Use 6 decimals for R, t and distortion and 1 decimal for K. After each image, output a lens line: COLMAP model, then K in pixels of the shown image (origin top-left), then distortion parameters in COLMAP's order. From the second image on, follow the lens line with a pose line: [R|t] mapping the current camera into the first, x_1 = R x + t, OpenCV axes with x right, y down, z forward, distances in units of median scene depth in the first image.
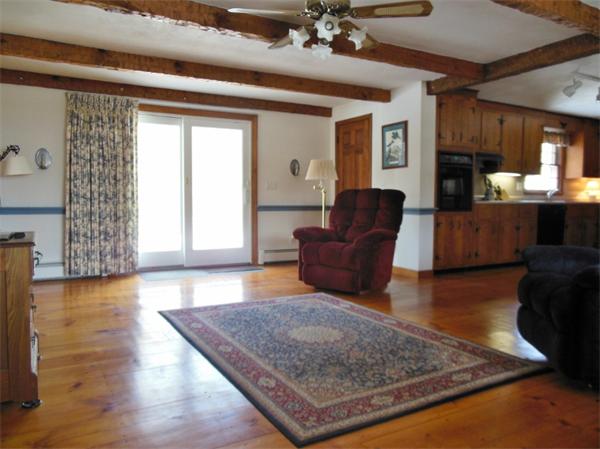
lens RADIAL K [[458.7, 0, 300.0], [0, 458.7, 224.5], [0, 0, 1]] dist [-0.009999, 0.002041]
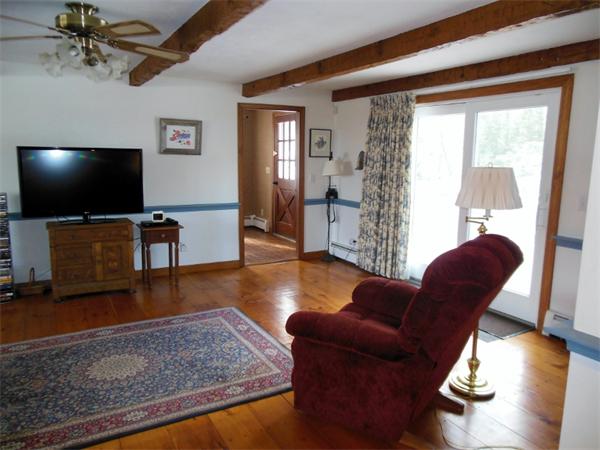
lens RADIAL K [[454.2, 0, 300.0], [0, 454.2, 225.0], [0, 0, 1]] dist [-0.000592, 0.005383]
pose [[-0.003624, 0.157997, -0.987433, 0.911807], [-0.071608, 0.984864, 0.157848, -0.234783], [0.997426, 0.071280, 0.007745, 1.306460]]
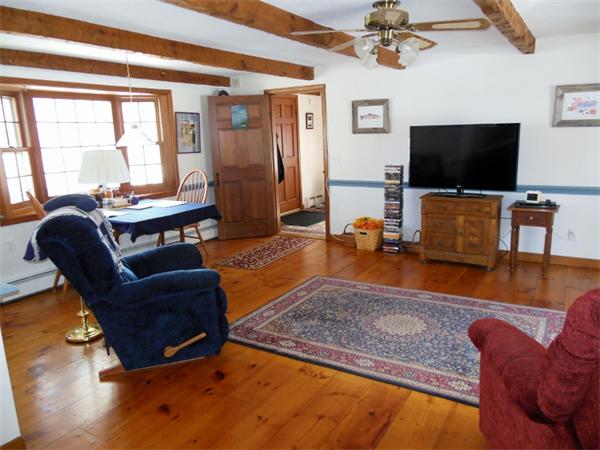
lens RADIAL K [[458.7, 0, 300.0], [0, 458.7, 225.0], [0, 0, 1]] dist [-0.009999, 0.002041]
pose [[-0.873629, 0.128100, -0.469428, 0.700818], [0.008811, 0.968732, 0.247955, -0.257431], [0.486513, 0.212484, -0.847441, 1.694151]]
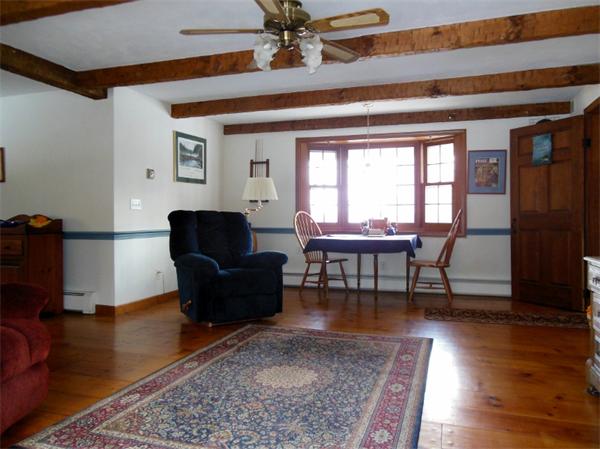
lens RADIAL K [[458.7, 0, 300.0], [0, 458.7, 224.5], [0, 0, 1]] dist [-0.009999, 0.002041]
pose [[-0.666801, -0.010965, 0.745155, -0.605362], [0.042561, 0.997699, 0.052767, -0.090649], [-0.744019, 0.066899, -0.664800, 1.478638]]
